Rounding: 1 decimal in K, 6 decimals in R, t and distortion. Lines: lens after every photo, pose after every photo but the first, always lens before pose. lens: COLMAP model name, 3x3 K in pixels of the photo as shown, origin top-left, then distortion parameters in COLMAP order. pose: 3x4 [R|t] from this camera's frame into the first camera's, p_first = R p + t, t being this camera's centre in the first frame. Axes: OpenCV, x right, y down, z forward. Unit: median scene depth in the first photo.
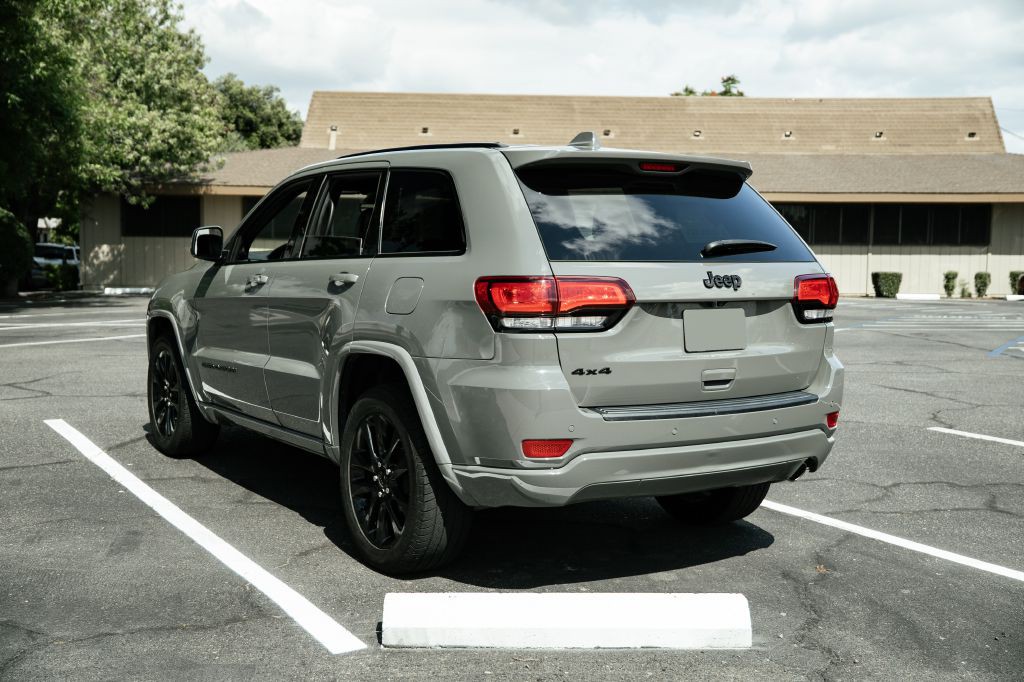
lens RADIAL K [[1170.4, 0, 464.0], [0, 1170.4, 342.7], [0, 0, 1]] dist [0.085267, 0.027470]
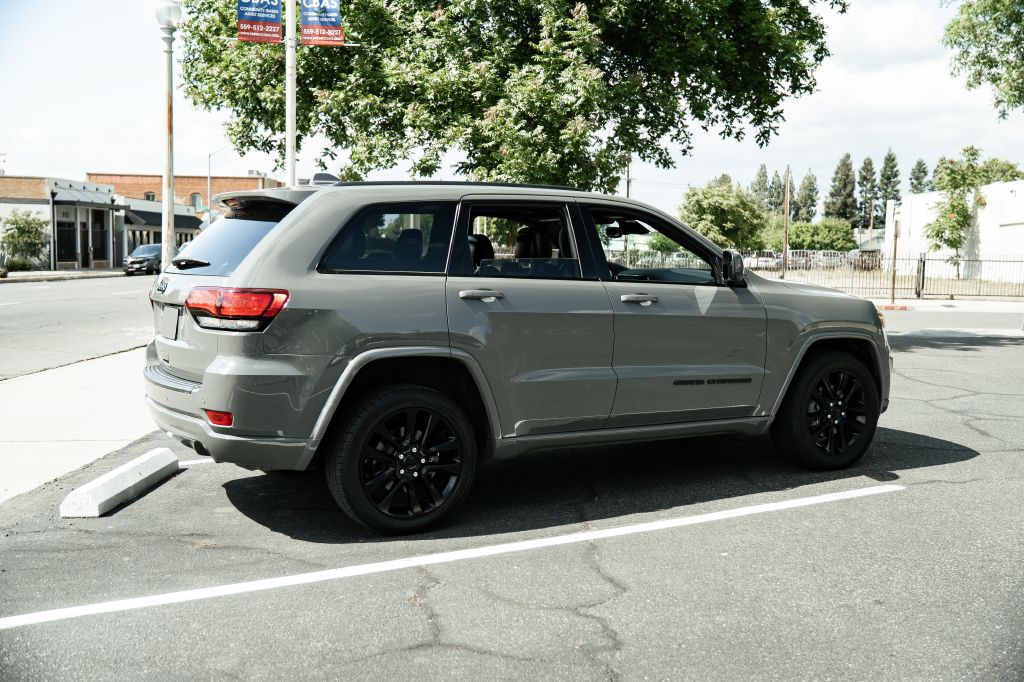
lens RADIAL K [[964.6, 0, 490.1], [0, 964.6, 358.9], [0, 0, 1]] dist [0.034699, 0.016609]
pose [[-0.008538, 0.094125, -0.995524, 1.184756], [-0.087029, 0.991712, 0.094512, -0.095873], [0.996169, 0.087446, -0.000276, 1.224958]]
